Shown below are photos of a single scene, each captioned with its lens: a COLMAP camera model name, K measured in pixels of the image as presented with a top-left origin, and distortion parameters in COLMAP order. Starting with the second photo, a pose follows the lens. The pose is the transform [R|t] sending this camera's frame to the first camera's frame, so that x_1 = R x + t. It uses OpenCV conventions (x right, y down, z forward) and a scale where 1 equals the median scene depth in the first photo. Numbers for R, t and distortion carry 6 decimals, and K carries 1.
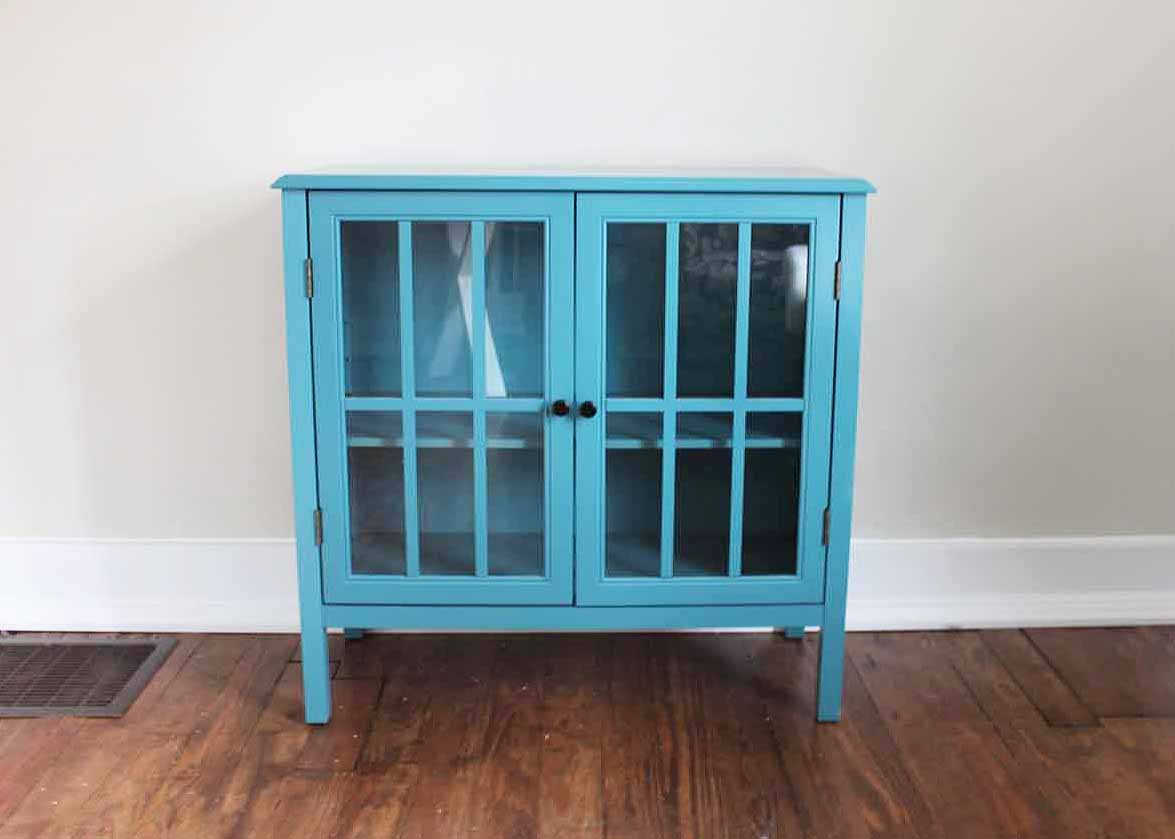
lens RADIAL K [[1394.1, 0, 587.5], [0, 1394.1, 419.5], [0, 0, 1]] dist [0.112470, -0.006325]
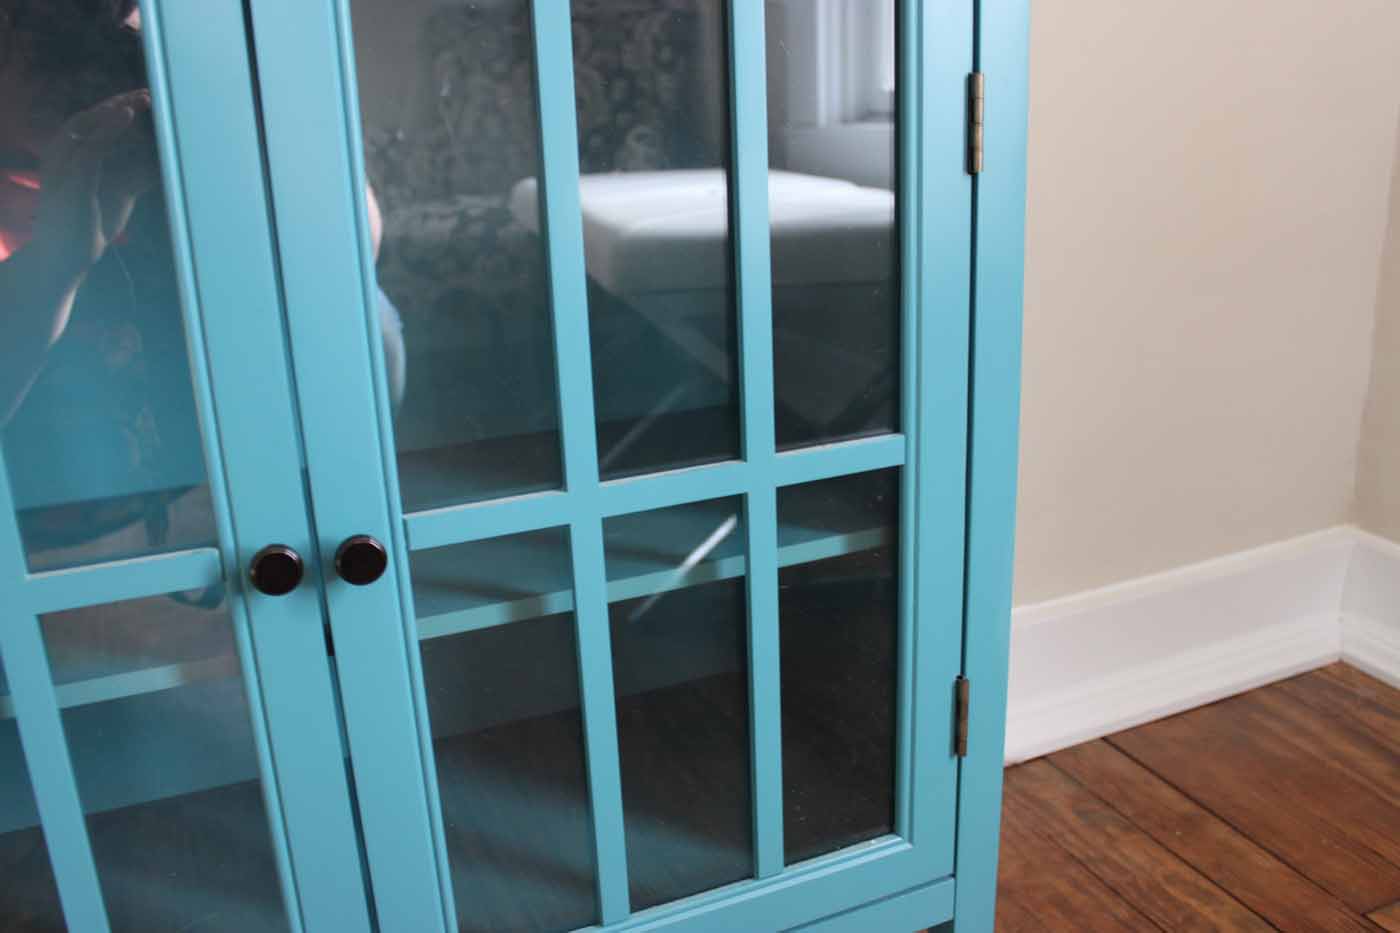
lens RADIAL K [[1262.4, 0, 700.0], [0, 1262.4, 466.5], [0, 0, 1]] dist [-0.137053, -0.001530]
pose [[0.925599, -0.151097, 0.347040, -0.024207], [0.124826, 0.987427, 0.096986, -0.047088], [-0.357331, -0.046451, 0.932822, 0.685811]]
